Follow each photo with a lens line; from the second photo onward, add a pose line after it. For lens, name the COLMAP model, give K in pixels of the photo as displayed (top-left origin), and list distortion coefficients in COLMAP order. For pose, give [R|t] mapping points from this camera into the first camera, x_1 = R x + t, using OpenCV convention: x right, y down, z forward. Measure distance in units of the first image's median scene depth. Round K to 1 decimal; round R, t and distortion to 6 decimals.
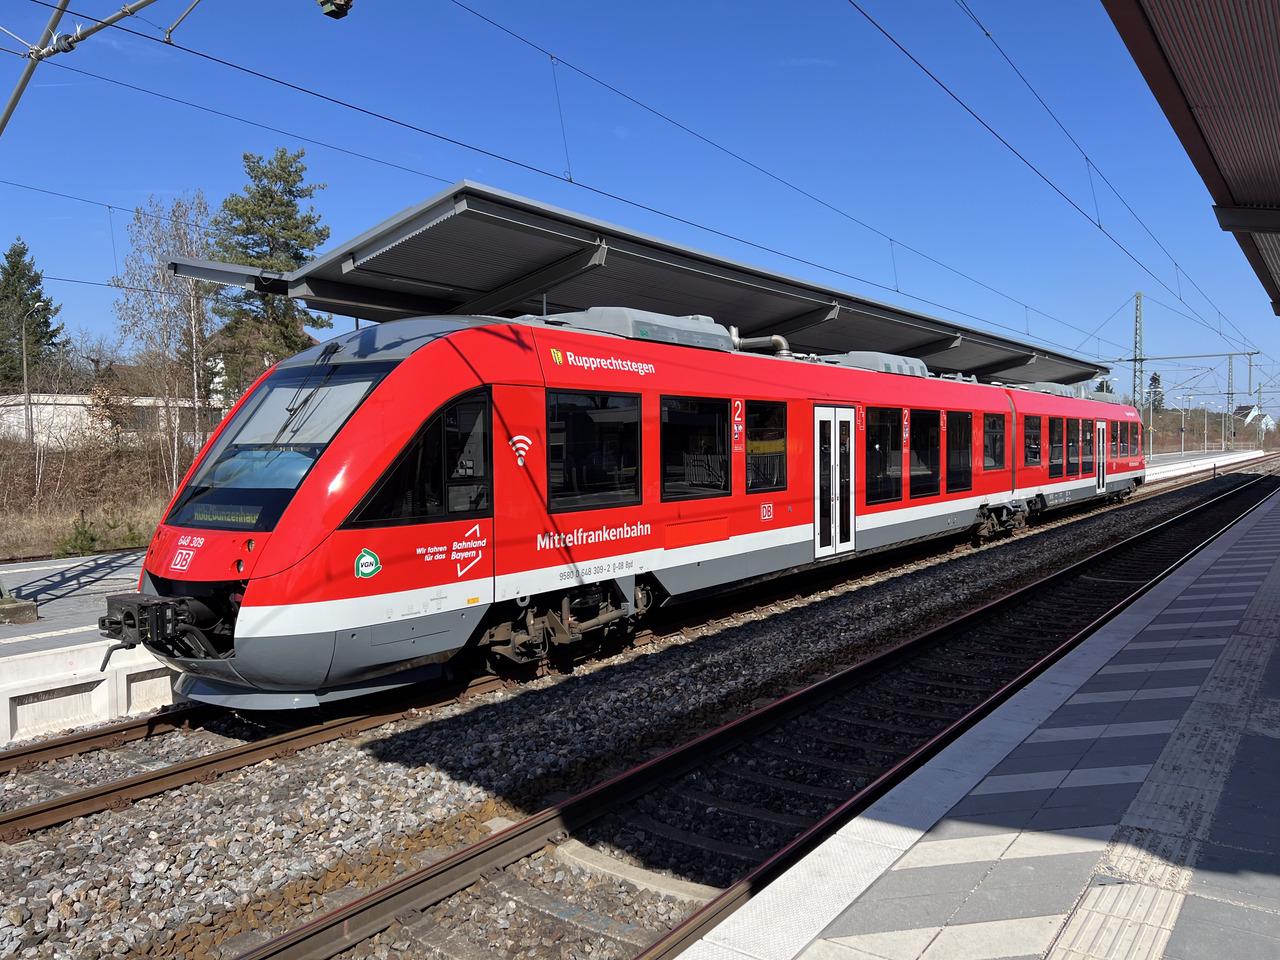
lens RADIAL K [[985.6, 0, 637.2], [0, 985.6, 476.8], [0, 0, 1]] dist [0.064590, -0.072505]
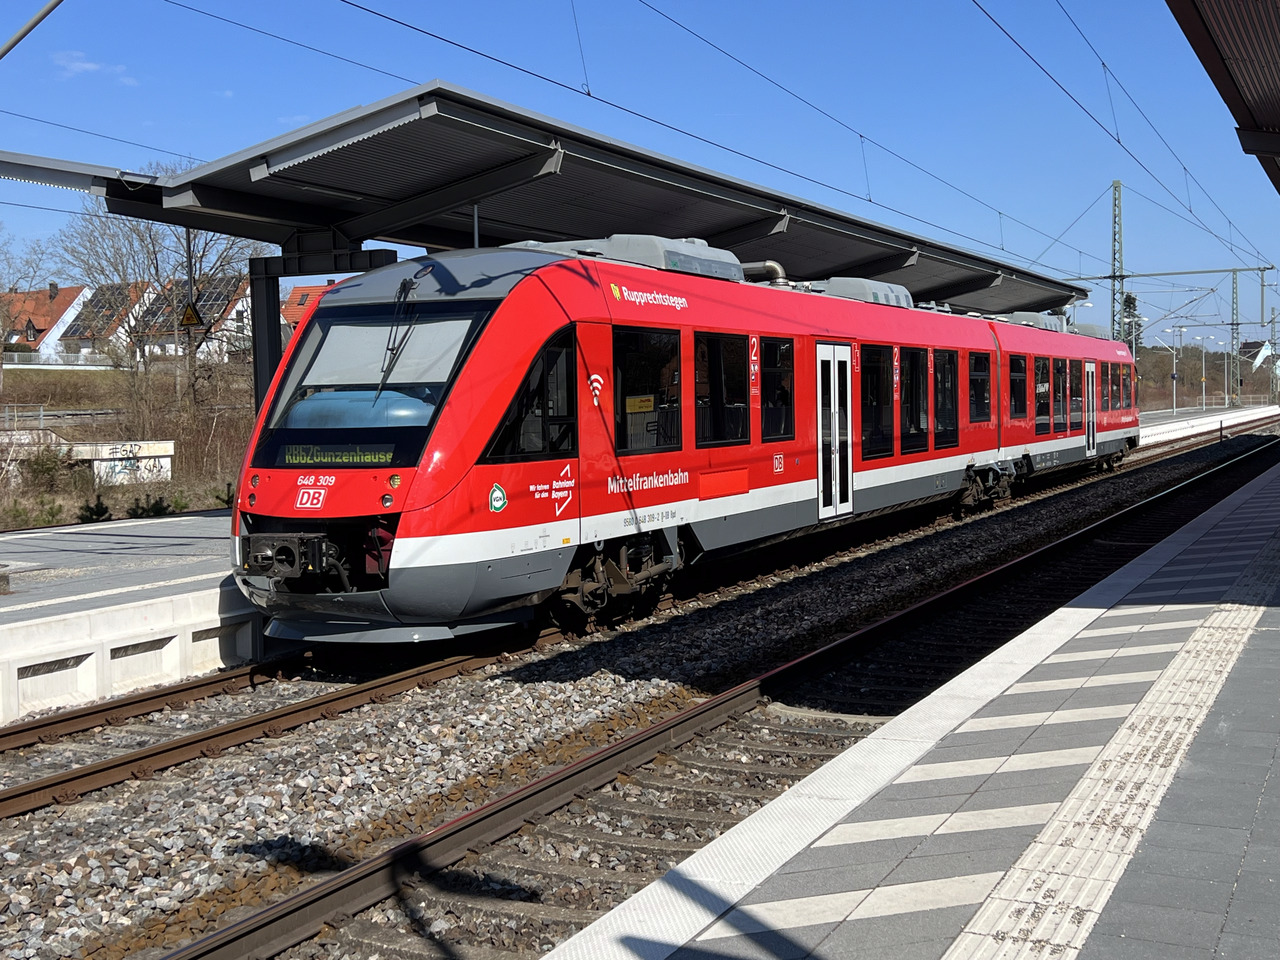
lens RADIAL K [[1619.5, 0, 639.2], [0, 1619.5, 472.7], [0, 0, 1]] dist [0.094162, 0.000000]
pose [[0.982316, -0.018496, 0.186313, -0.370023], [0.017184, 0.999815, 0.008657, 0.041258], [-0.186439, -0.005303, 0.982452, -0.569051]]
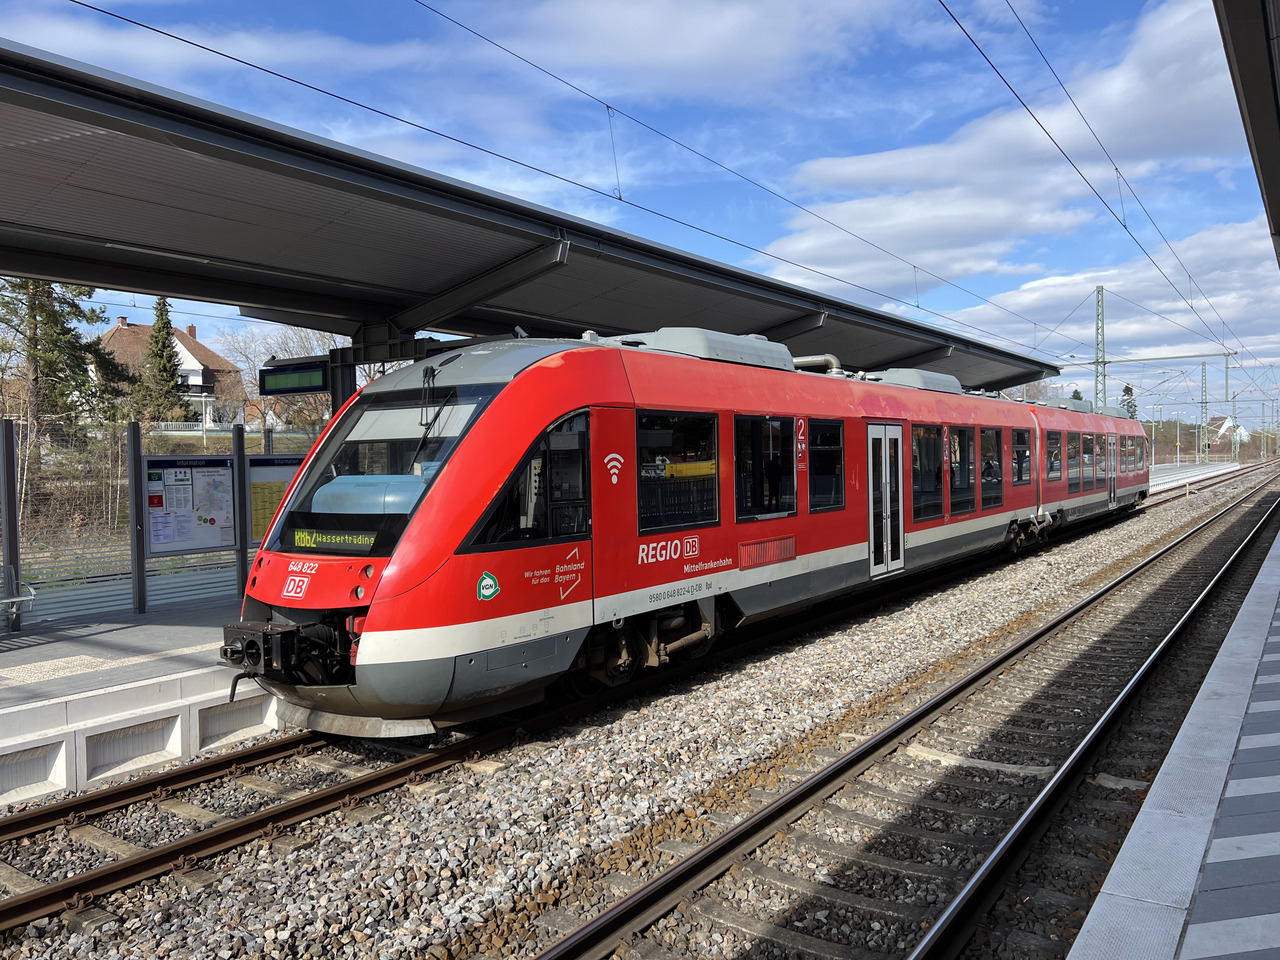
lens RADIAL K [[985.6, 0, 628.9], [0, 985.6, 482.5], [0, 0, 1]] dist [0.064590, -0.072505]
pose [[0.999877, -0.011992, 0.010146, -0.111455], [0.012132, 0.999830, -0.013866, -0.002291], [-0.009978, 0.013988, 0.999852, 0.003551]]
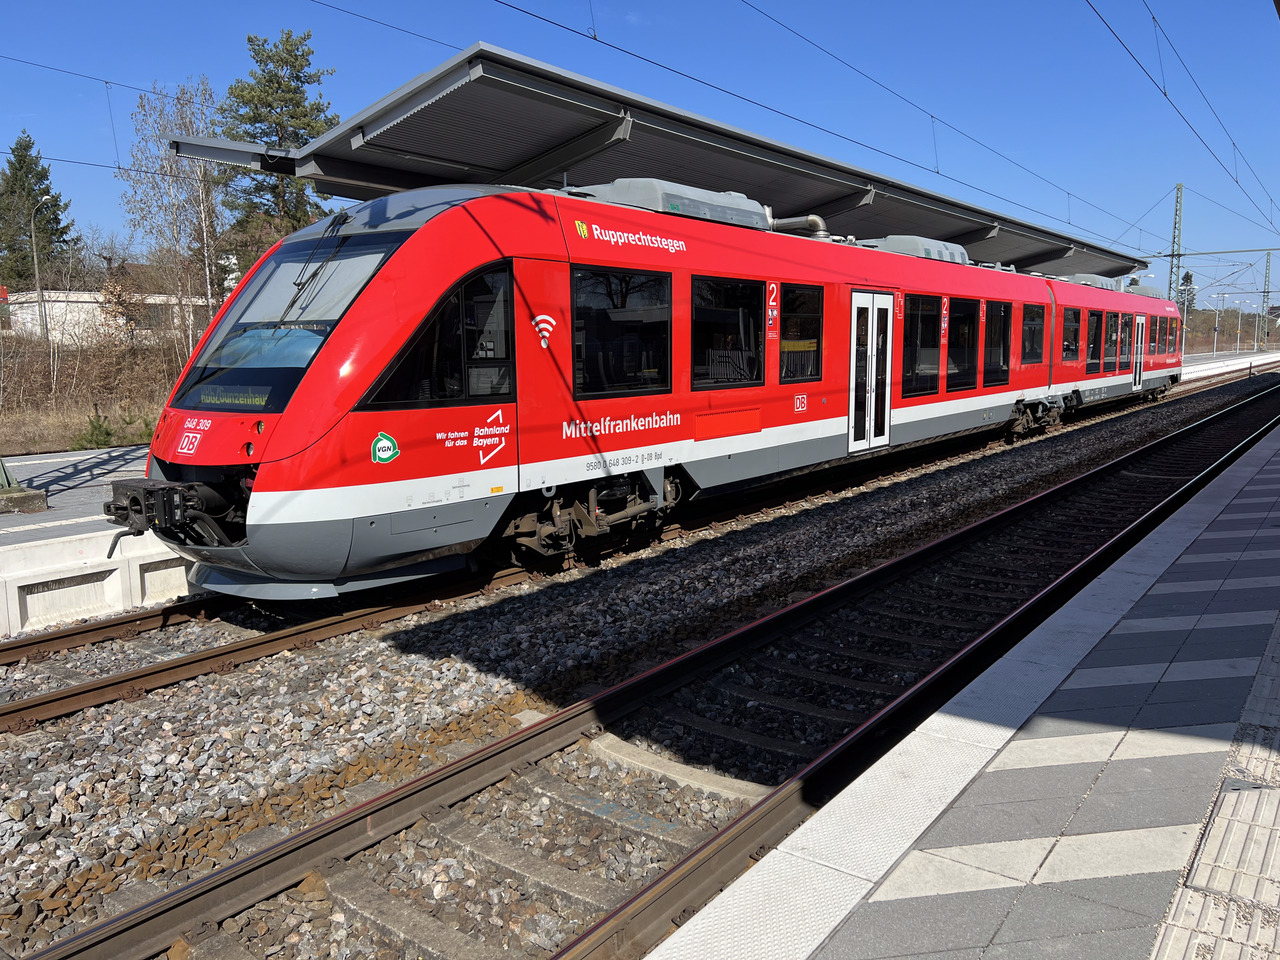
lens RADIAL K [[985.6, 0, 639.9], [0, 985.6, 476.2], [0, 0, 1]] dist [0.064590, -0.072505]
pose [[0.999877, 0.002256, -0.015527, -0.012671], [-0.000741, 0.995291, 0.096924, 0.019097], [0.015673, -0.096901, 0.995171, 0.054996]]
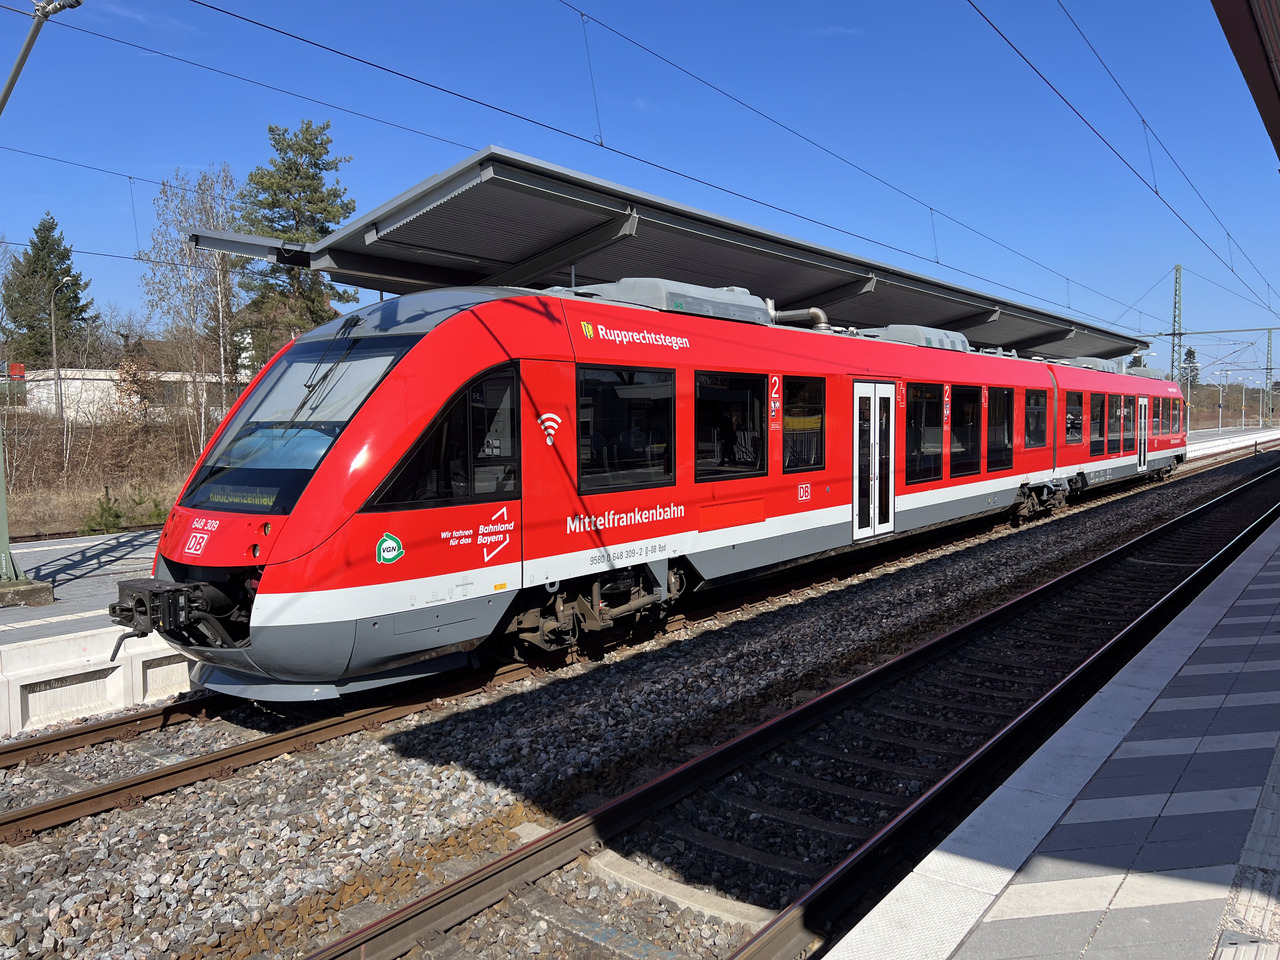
lens RADIAL K [[985.6, 0, 642.4], [0, 985.6, 474.2], [0, 0, 1]] dist [0.064590, -0.072505]
pose [[0.999775, 0.002669, -0.021037, -0.008539], [-0.002200, 0.999750, 0.022265, -0.004422], [0.021091, -0.022214, 0.999531, 0.049258]]
